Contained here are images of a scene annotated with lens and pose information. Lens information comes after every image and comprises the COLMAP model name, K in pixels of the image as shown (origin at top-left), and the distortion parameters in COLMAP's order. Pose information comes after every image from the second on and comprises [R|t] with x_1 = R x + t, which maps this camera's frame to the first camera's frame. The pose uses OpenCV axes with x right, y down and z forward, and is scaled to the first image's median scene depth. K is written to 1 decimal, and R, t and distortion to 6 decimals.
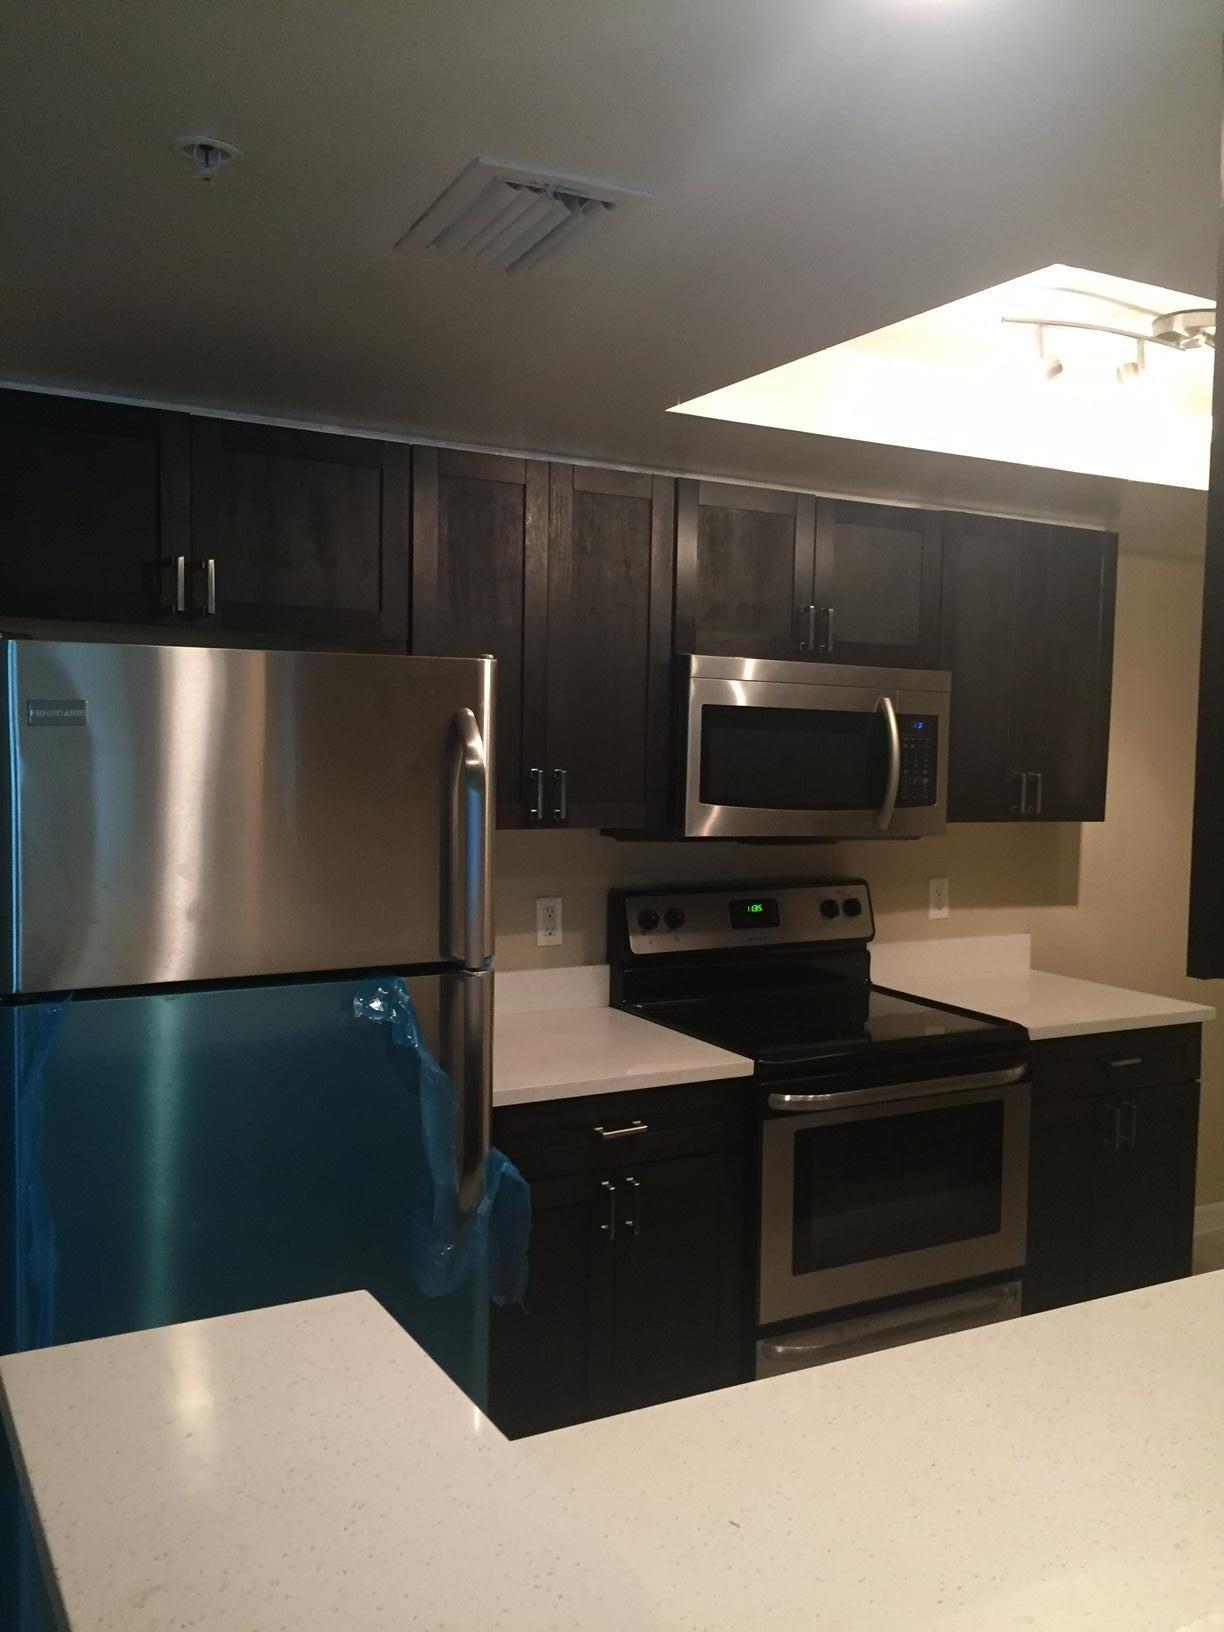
lens RADIAL K [[1403.5, 0, 612.0], [0, 1403.5, 816.0], [0, 0, 1]] dist [0.073380, -0.005780]
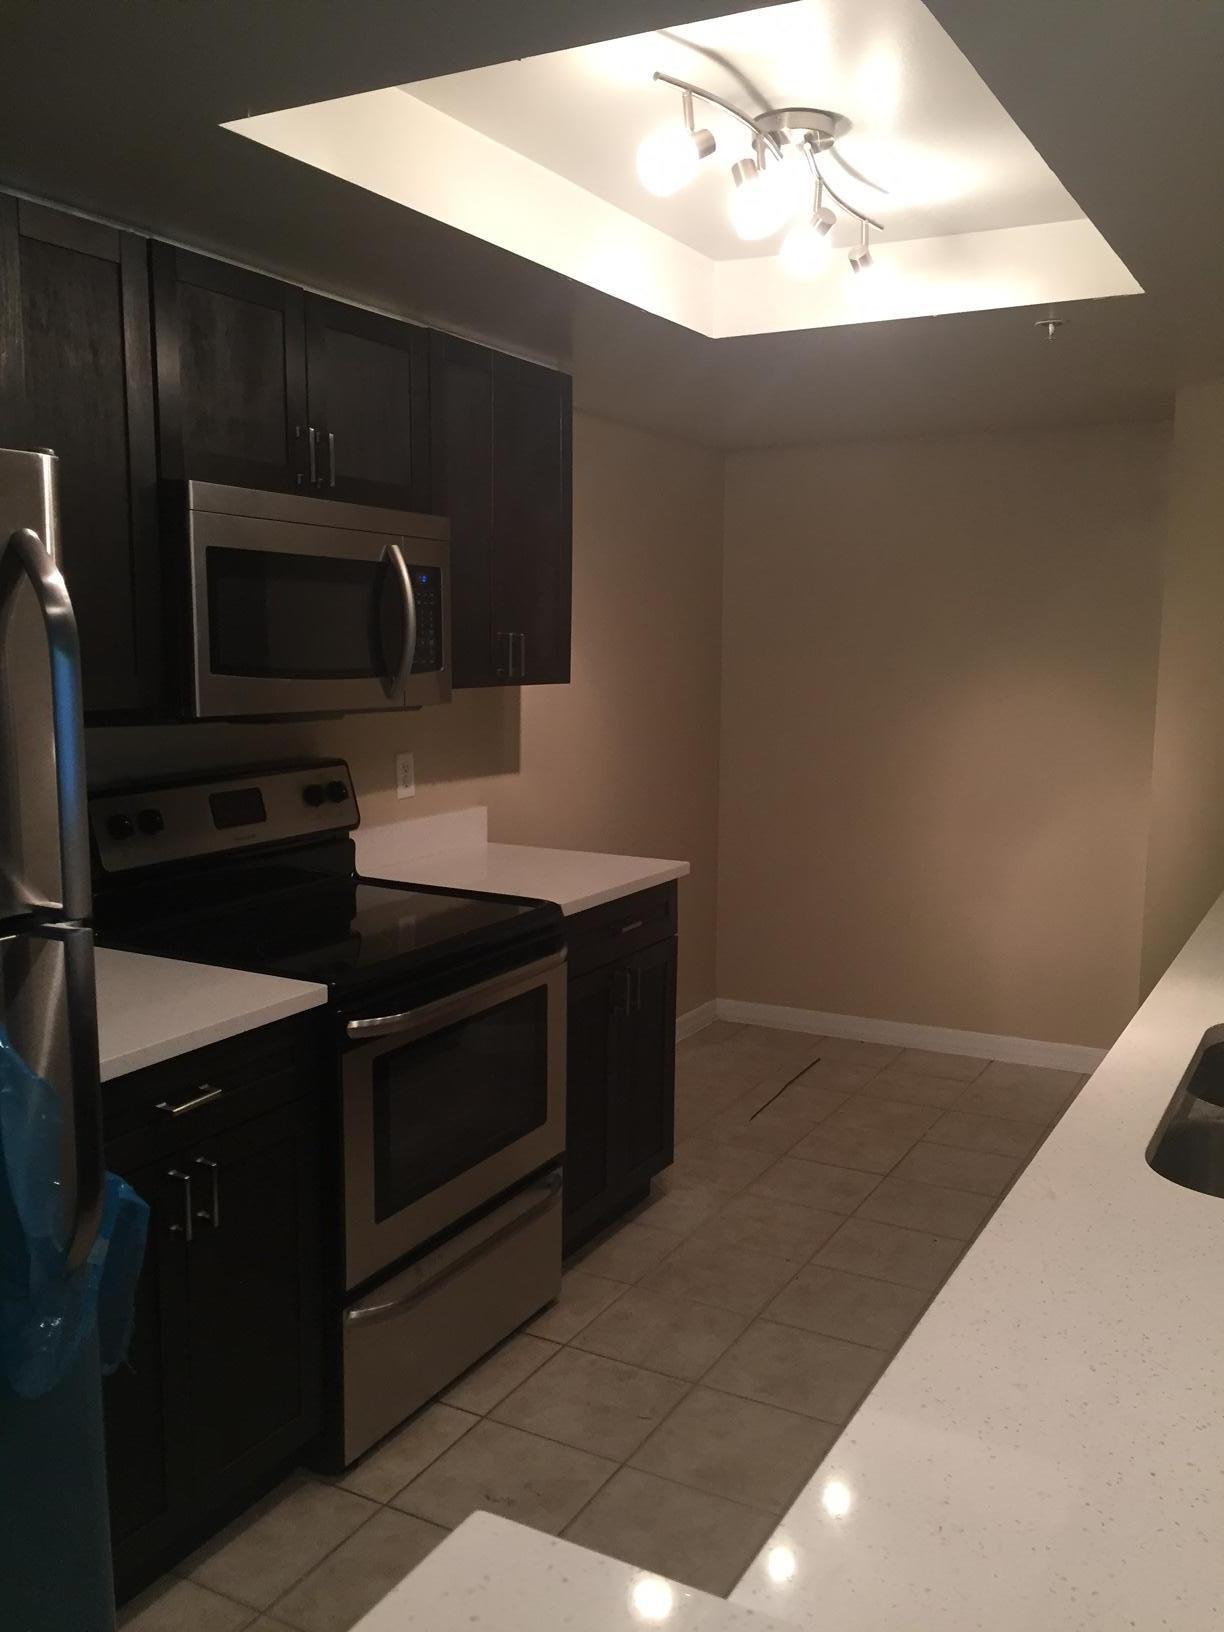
lens RADIAL K [[1394.4, 0, 612.0], [0, 1394.4, 816.0], [0, 0, 1]] dist [0.071855, -0.116890]
pose [[0.849851, -0.083540, 0.520359, -0.151960], [0.037801, 0.994476, 0.097919, 0.001830], [-0.525665, -0.063547, 0.848315, 0.198310]]
